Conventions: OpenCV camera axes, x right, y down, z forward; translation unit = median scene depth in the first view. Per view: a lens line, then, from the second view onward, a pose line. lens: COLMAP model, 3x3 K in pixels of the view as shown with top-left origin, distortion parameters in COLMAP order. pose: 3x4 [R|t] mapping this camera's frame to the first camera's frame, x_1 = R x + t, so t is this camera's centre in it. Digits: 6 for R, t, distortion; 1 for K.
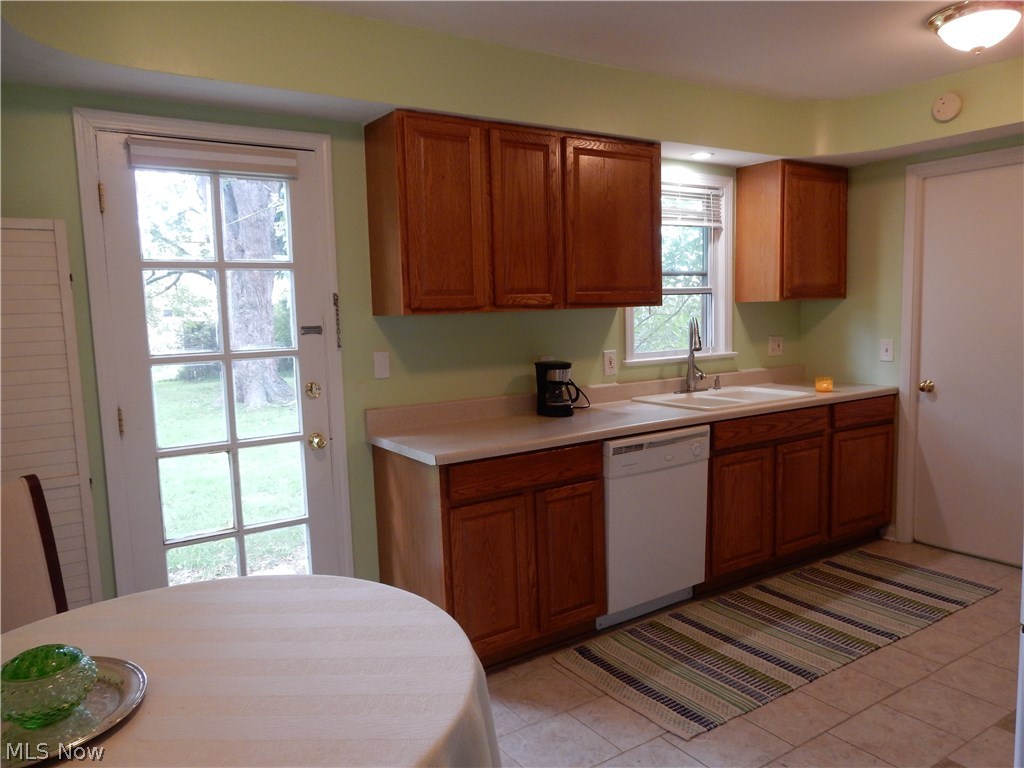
lens RADIAL K [[750.5, 0, 512.2], [0, 750.5, 387.8], [0, 0, 1]] dist [-0.008204, 0.001493]
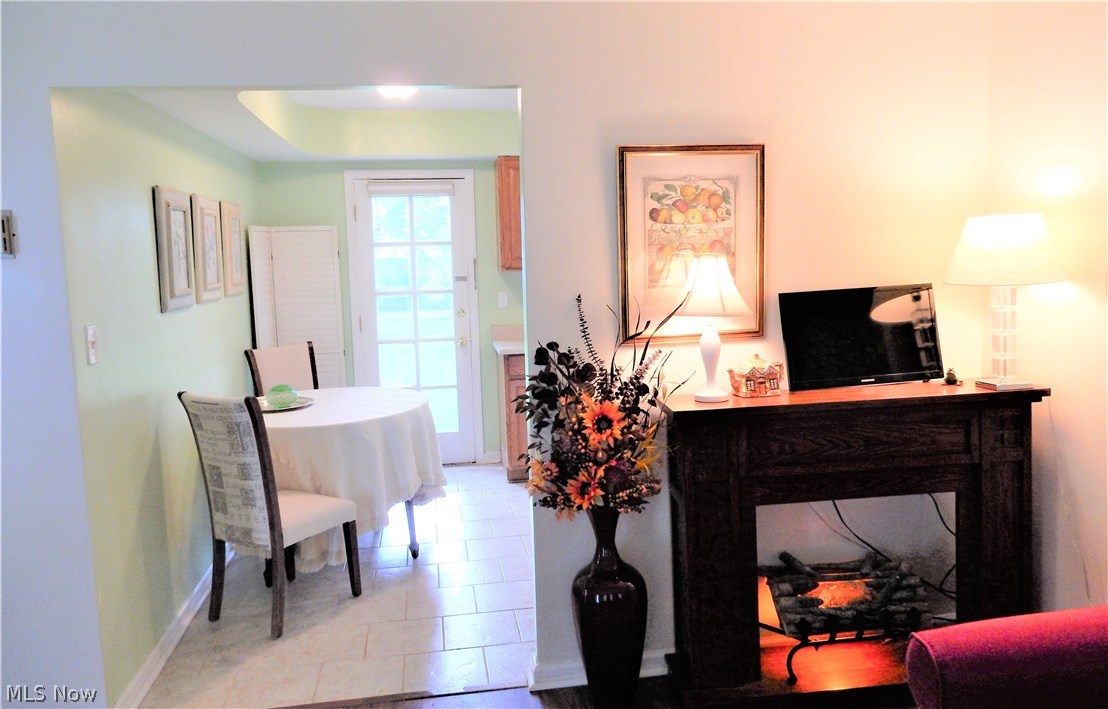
lens RADIAL K [[807.5, 0, 550.9], [0, 807.5, 340.0], [0, 0, 1]] dist [-0.000466, 0.000190]
pose [[0.909685, 0.045785, -0.412768, 0.714445], [-0.042164, 0.998951, 0.017882, 0.024737], [0.413153, 0.001137, 0.910661, -0.647754]]
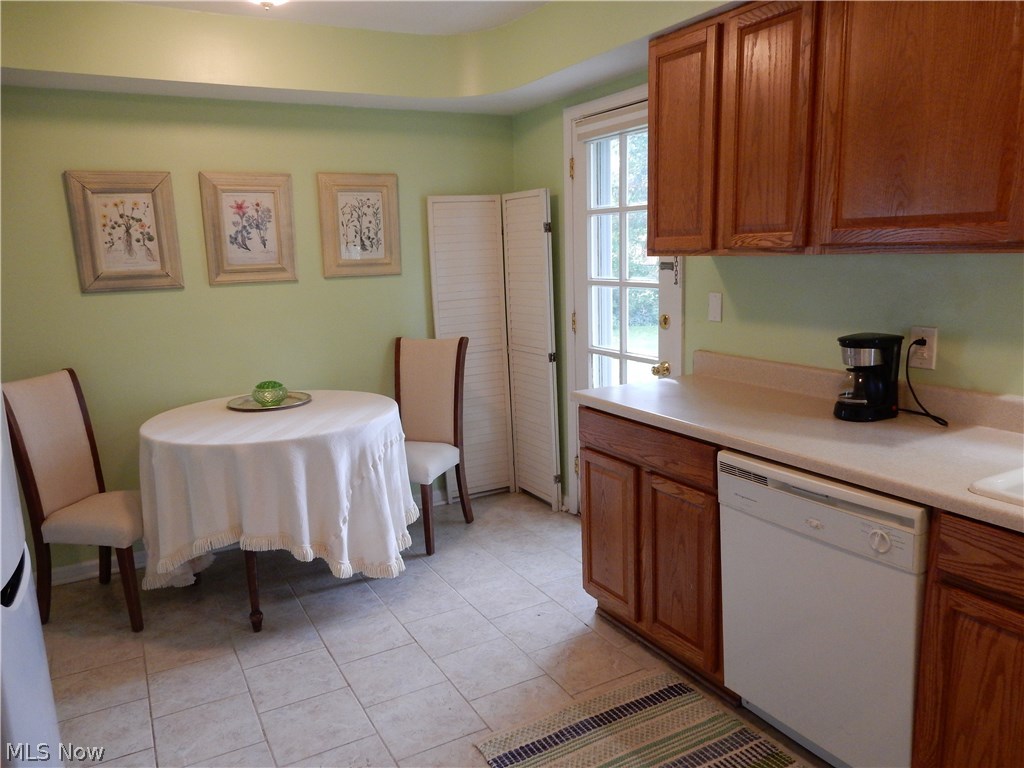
lens RADIAL K [[750.5, 0, 512.2], [0, 750.5, 387.8], [0, 0, 1]] dist [-0.008204, 0.001493]
pose [[-0.081741, 0.216006, -0.972964, 0.829791], [-0.067784, 0.972766, 0.221657, -0.130074], [0.994346, 0.084070, -0.064874, 0.861170]]
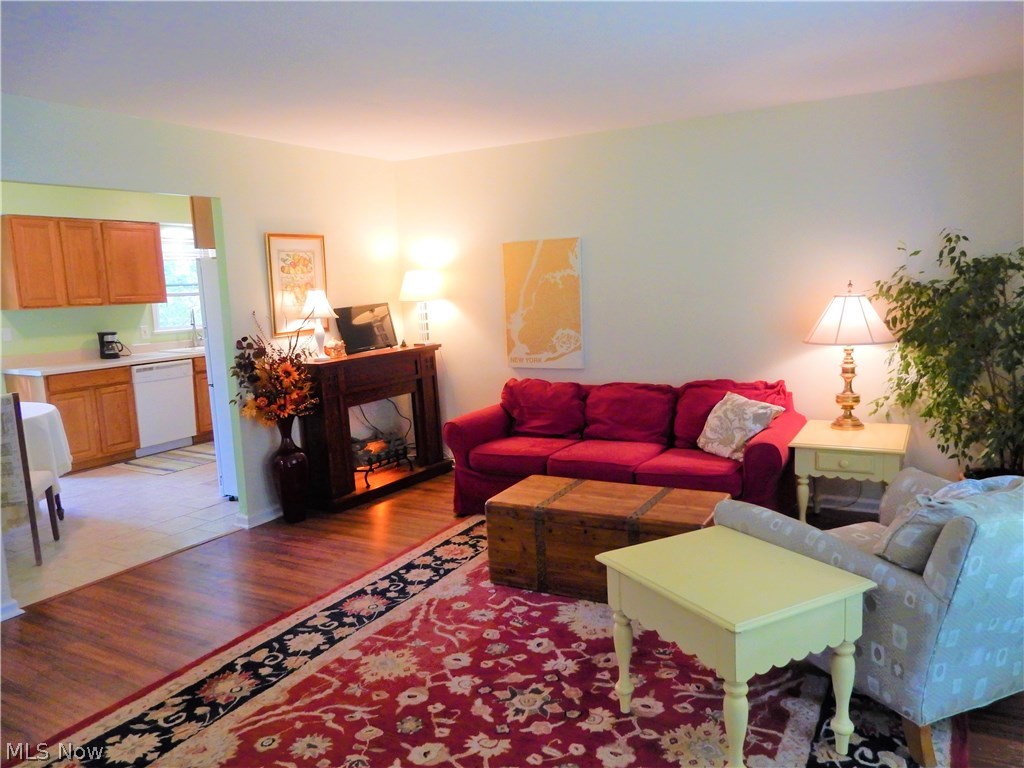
lens RADIAL K [[750.5, 0, 512.2], [0, 750.5, 387.8], [0, 0, 1]] dist [-0.008204, 0.001493]
pose [[0.893993, -0.065629, 0.443248, 0.146519], [0.057606, 0.997841, 0.031558, 0.131356], [-0.444362, -0.002679, 0.895843, -1.463791]]
